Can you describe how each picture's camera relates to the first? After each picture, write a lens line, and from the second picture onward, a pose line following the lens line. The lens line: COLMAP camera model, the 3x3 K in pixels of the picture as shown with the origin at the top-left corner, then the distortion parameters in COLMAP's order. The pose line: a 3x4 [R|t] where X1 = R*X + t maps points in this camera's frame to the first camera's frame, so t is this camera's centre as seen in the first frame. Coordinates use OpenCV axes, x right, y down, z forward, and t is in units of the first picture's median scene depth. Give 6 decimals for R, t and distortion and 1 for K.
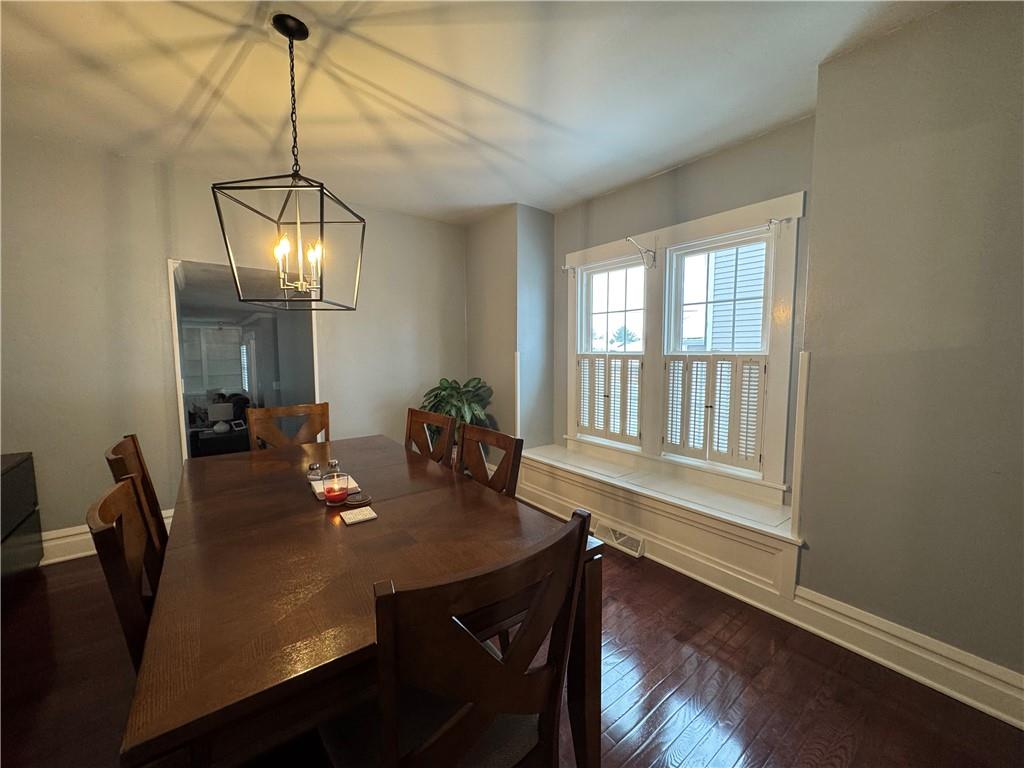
lens RADIAL K [[409.0, 0, 511.7], [0, 409.0, 385.3], [0, 0, 1]] dist [-0.000036, 0.000059]
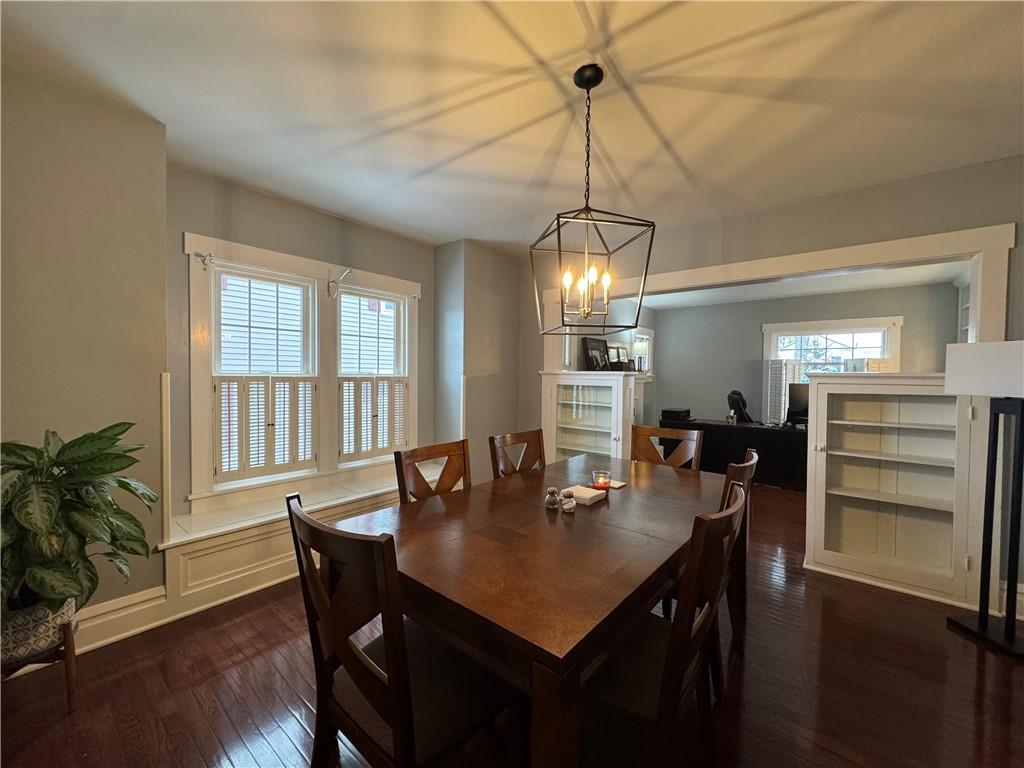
lens RADIAL K [[409.0, 0, 509.9], [0, 409.0, 383.7], [0, 0, 1]] dist [-0.000036, 0.000059]
pose [[-0.232857, -0.019407, 0.972317, -0.833168], [0.071266, 0.996772, 0.036962, -0.063661], [-0.969896, 0.077900, -0.230722, 0.809228]]
